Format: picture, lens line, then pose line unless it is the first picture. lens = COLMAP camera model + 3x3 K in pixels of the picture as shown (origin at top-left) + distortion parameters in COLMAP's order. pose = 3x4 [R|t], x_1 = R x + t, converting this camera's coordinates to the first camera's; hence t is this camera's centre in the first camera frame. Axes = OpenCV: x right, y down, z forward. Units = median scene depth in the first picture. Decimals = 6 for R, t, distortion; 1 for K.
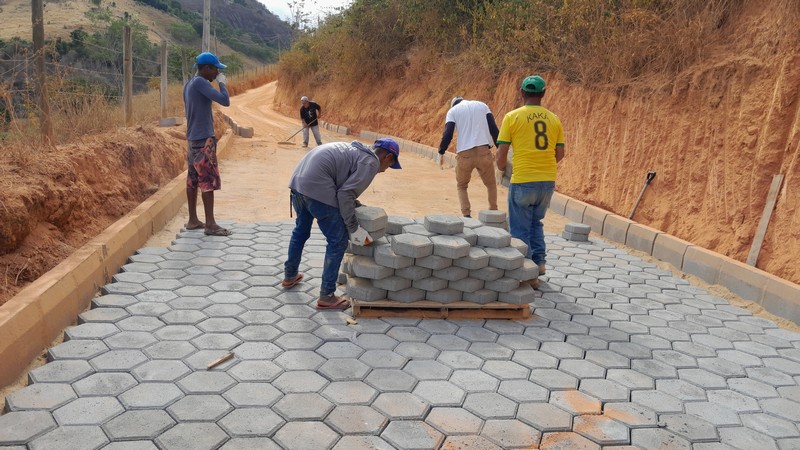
lens RADIAL K [[630.0, 0, 397.7], [0, 630.0, 227.4], [0, 0, 1]] dist [-0.003819, -0.001989]
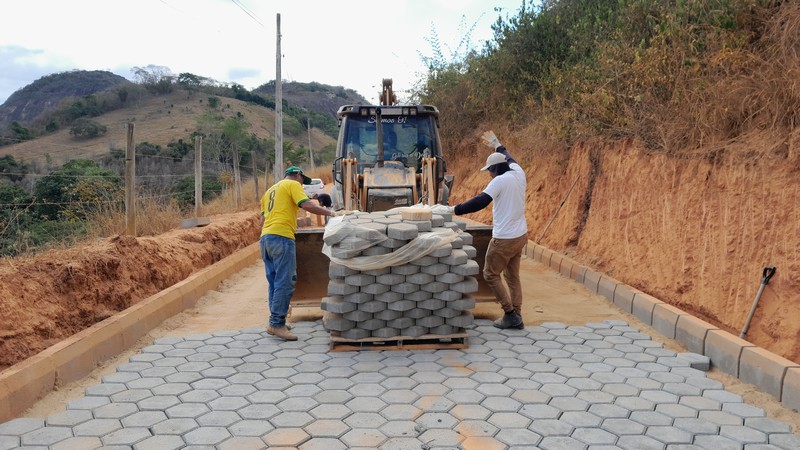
lens RADIAL K [[630.0, 0, 401.1], [0, 630.0, 220.7], [0, 0, 1]] dist [-0.003819, -0.001989]
pose [[0.986645, -0.051709, -0.154462, 0.098545], [0.030706, 0.990317, -0.135386, -0.051710], [0.159967, 0.128835, 0.978679, 0.216906]]
